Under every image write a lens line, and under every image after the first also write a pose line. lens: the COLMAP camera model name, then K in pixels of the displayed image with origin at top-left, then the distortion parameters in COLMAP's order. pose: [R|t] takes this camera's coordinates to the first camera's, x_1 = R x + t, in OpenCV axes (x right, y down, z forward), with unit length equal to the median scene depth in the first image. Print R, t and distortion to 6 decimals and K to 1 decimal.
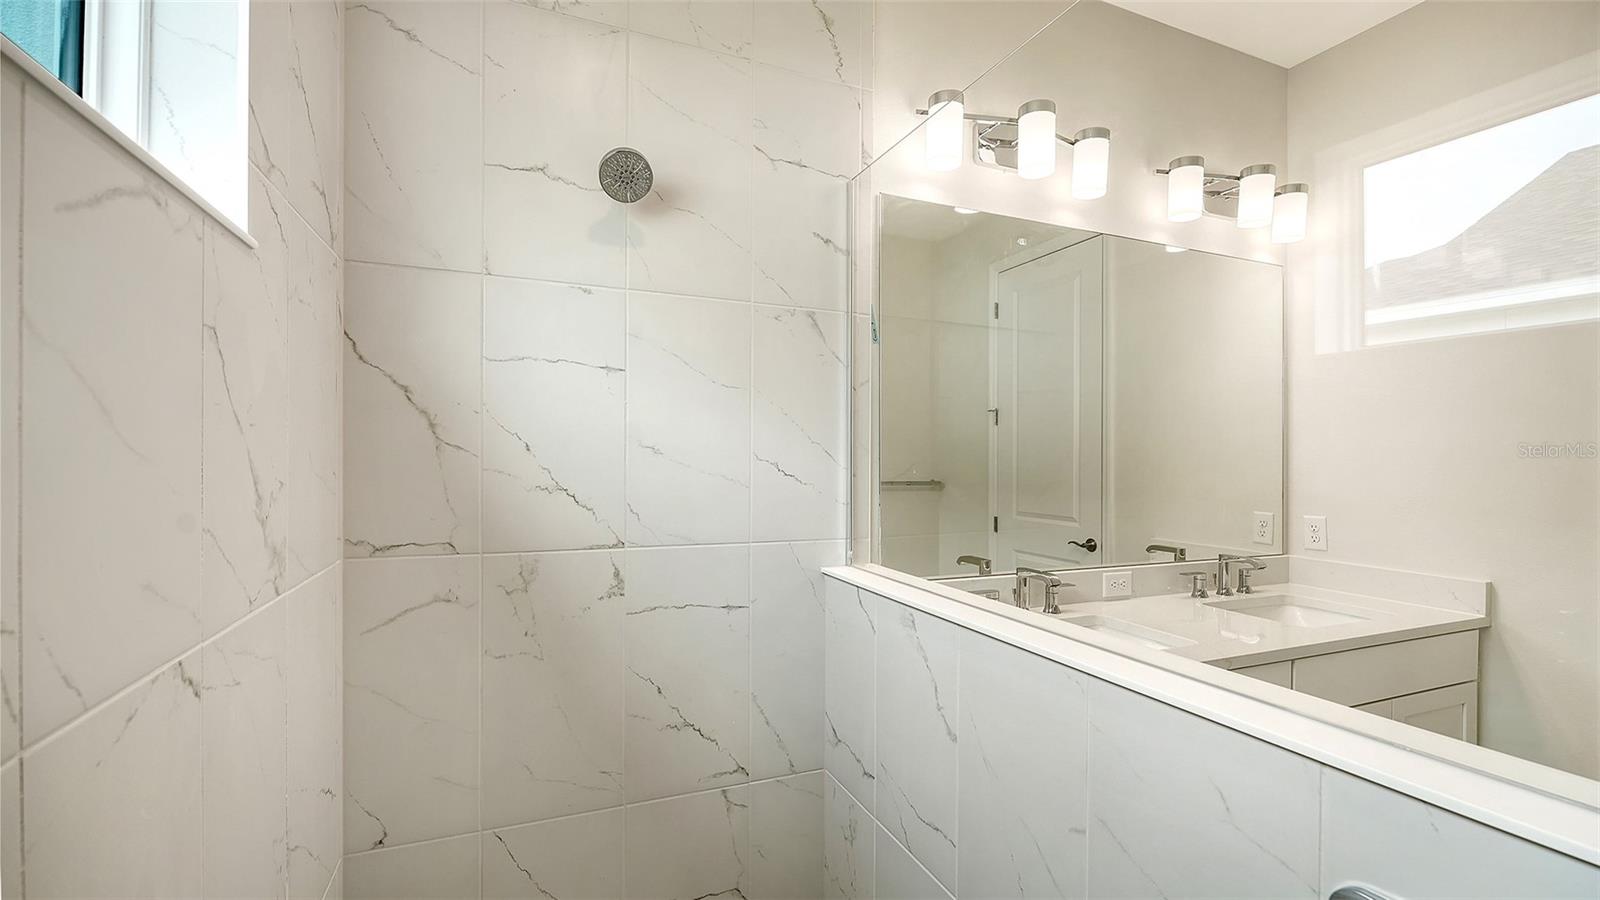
lens RADIAL K [[689.4, 0, 802.6], [0, 689.4, 460.1], [0, 0, 1]] dist [0.001310, -0.000047]
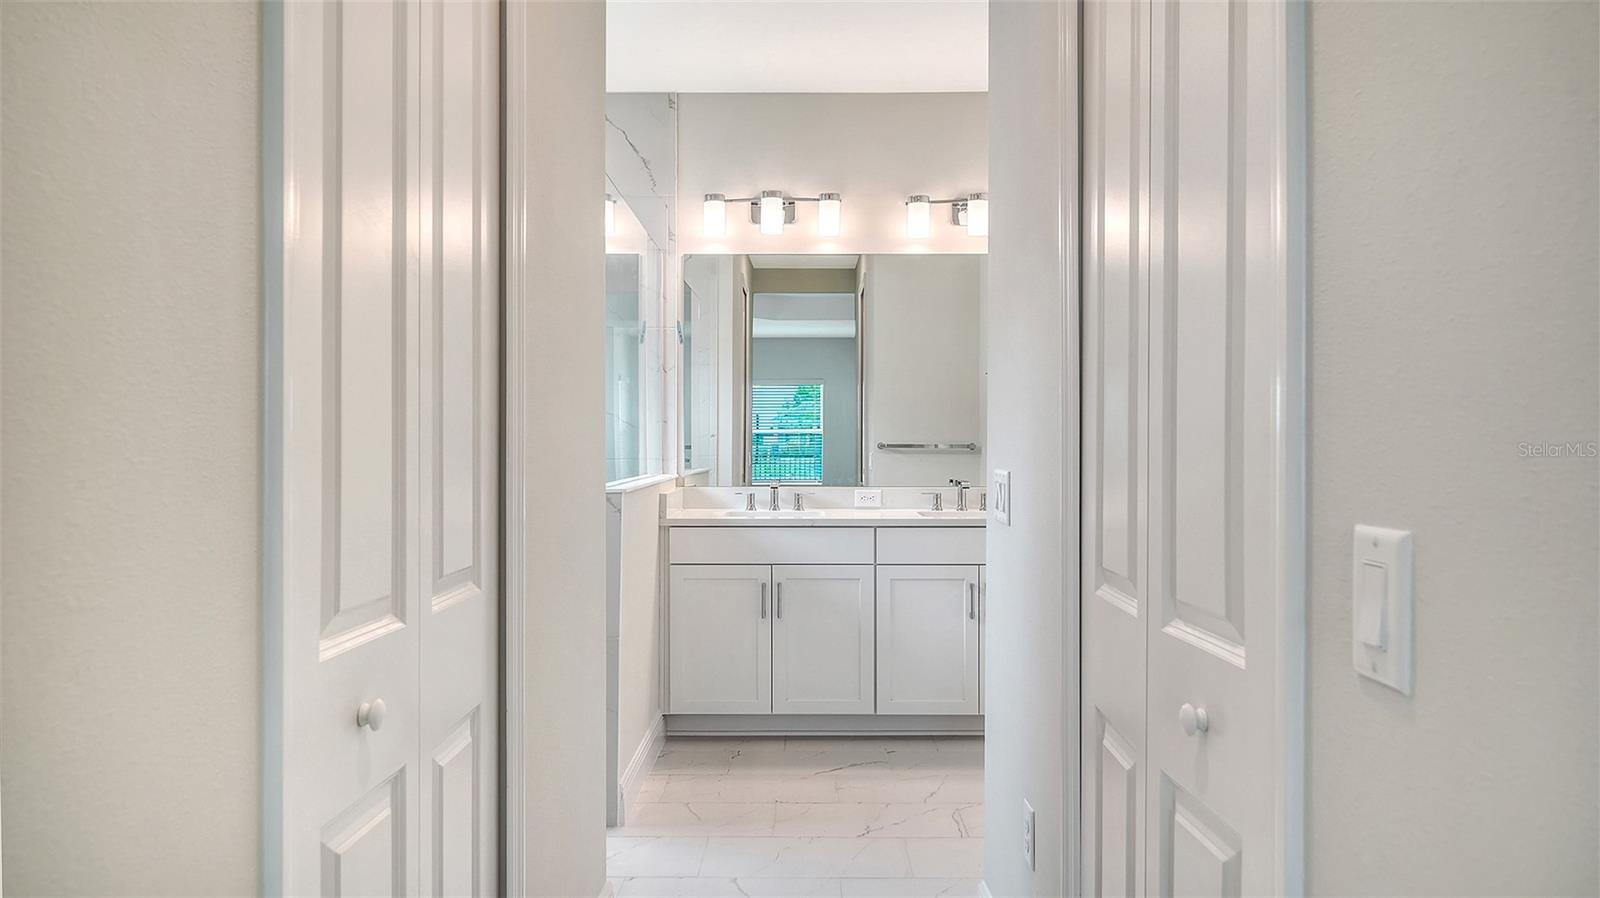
lens RADIAL K [[1149.9, 0, 800.0], [0, 1149.9, 449.0], [0, 0, 1]] dist [-0.004193, -0.000583]
pose [[0.911601, -0.008028, -0.410997, 1.546342], [0.005729, 0.999960, -0.006826, 0.109931], [0.411036, 0.003868, 0.911611, -1.459194]]
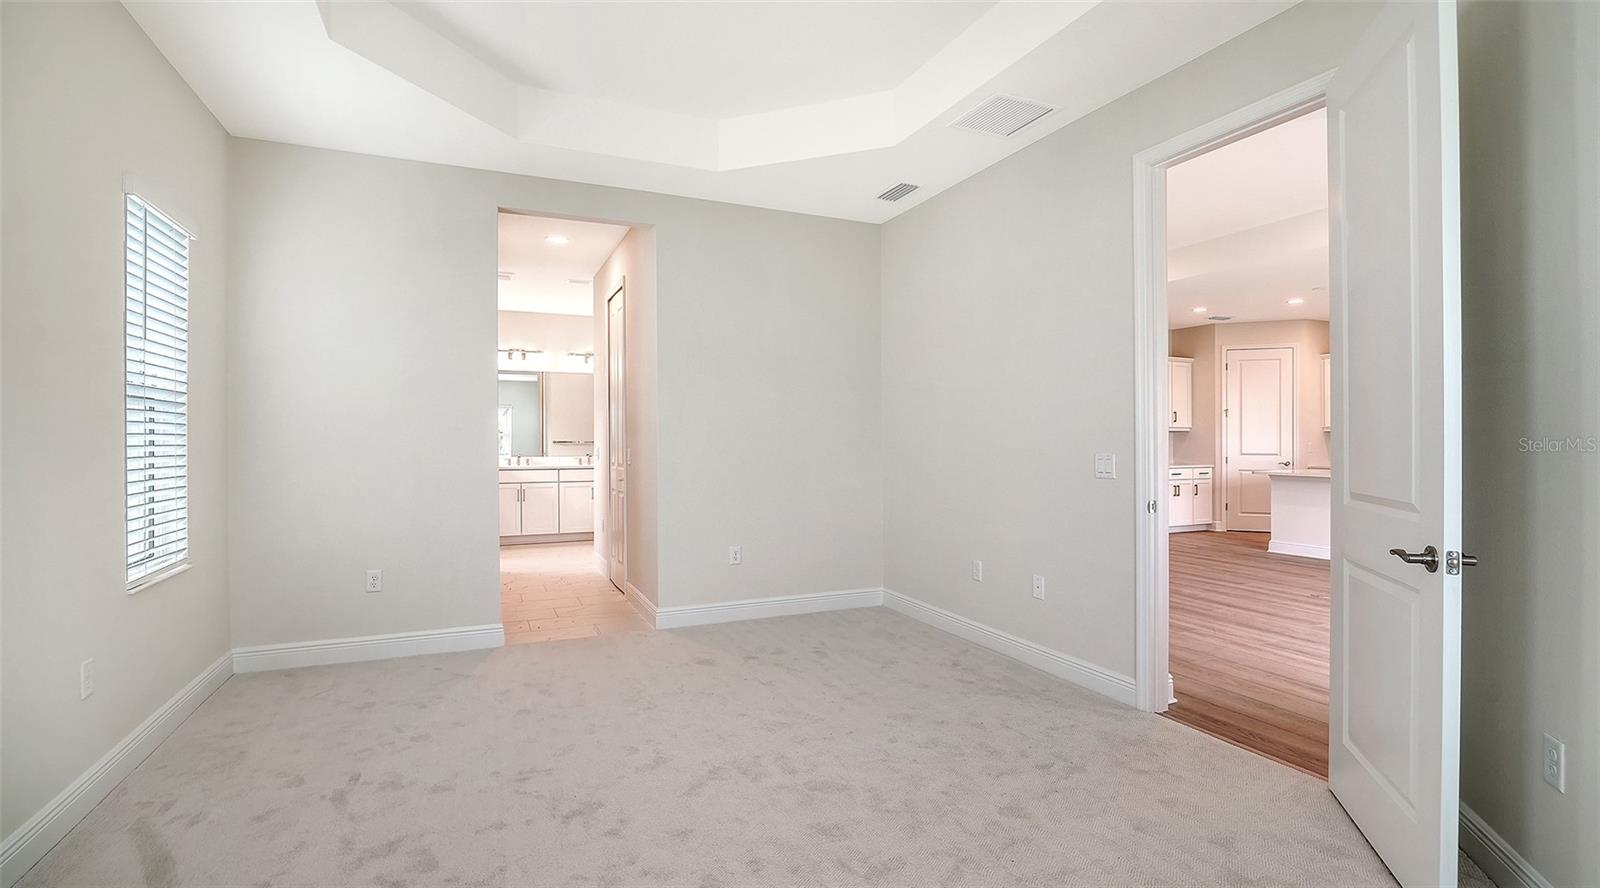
lens RADIAL K [[714.4, 0, 800.0], [0, 714.4, 444.0], [0, 0, 1]] dist [-0.022281, 0.000148]
pose [[0.999879, -0.015475, -0.001269, 2.219330], [0.015469, 0.999872, -0.003974, 0.146366], [0.001331, 0.003954, 0.999991, -3.670024]]
